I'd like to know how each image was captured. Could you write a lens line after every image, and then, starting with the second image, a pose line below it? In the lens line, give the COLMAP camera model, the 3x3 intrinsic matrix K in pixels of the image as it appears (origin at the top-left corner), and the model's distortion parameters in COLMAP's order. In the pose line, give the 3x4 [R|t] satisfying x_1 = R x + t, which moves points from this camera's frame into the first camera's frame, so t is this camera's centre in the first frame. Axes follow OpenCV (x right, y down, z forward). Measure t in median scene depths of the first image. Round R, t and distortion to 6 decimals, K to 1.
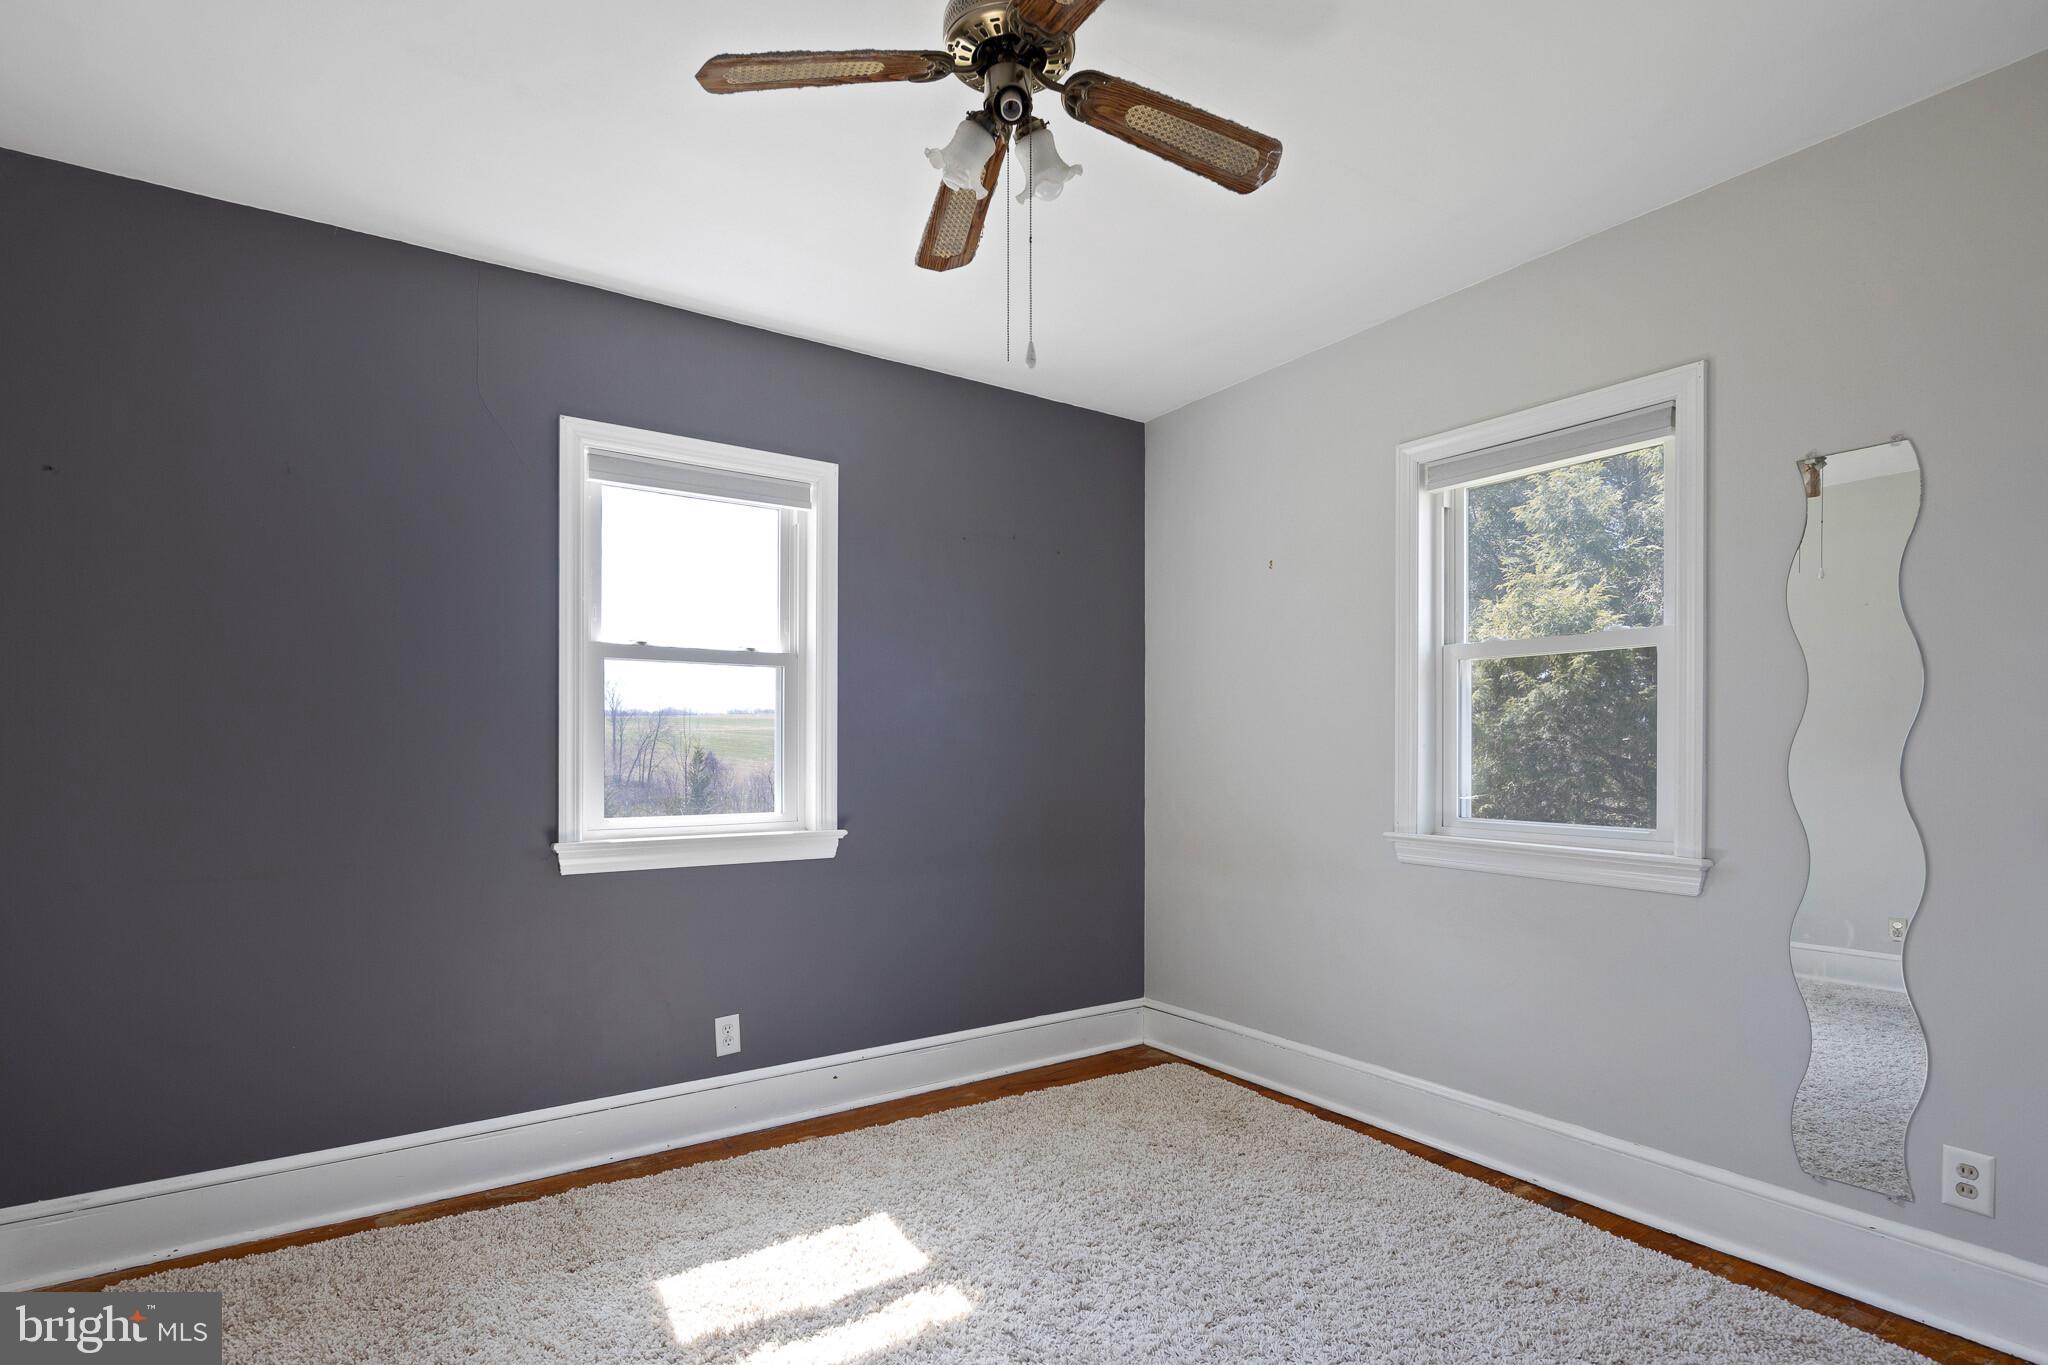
lens RADIAL K [[1007.2, 0, 1026.1], [0, 1007.2, 687.3], [0, 0, 1]] dist [0.000440, -0.000880]
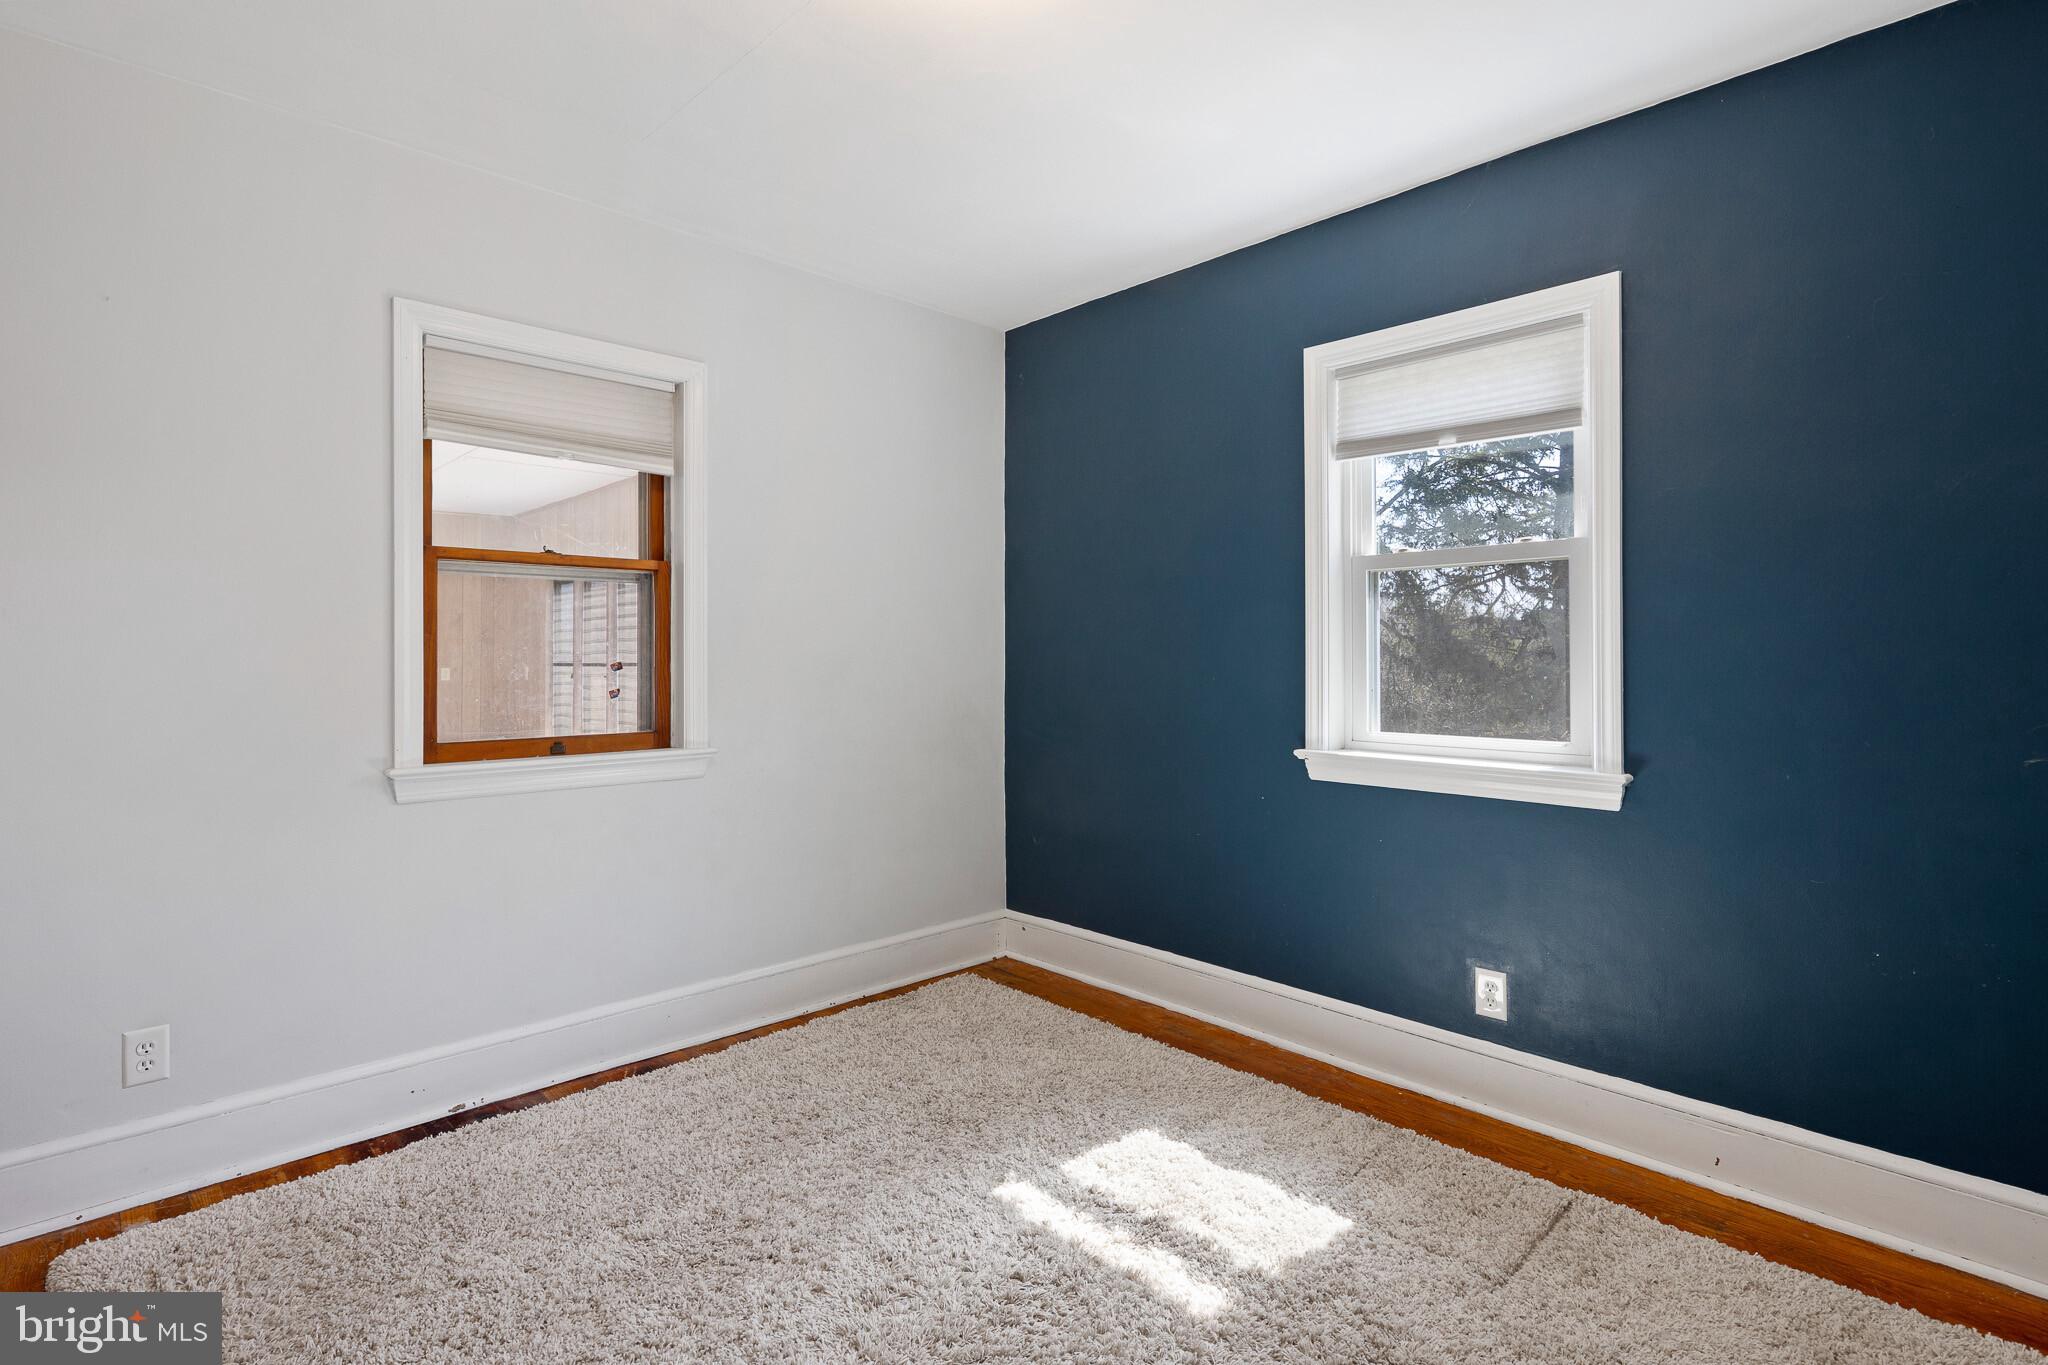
lens RADIAL K [[1018.3, 0, 1023.4], [0, 1018.3, 647.4], [0, 0, 1]] dist [-0.000154, -0.000082]
pose [[0.145926, -0.015178, -0.989179, 0.508005], [0.057321, 0.998332, -0.006863, 0.032087], [0.987633, -0.055699, 0.146553, 0.491749]]
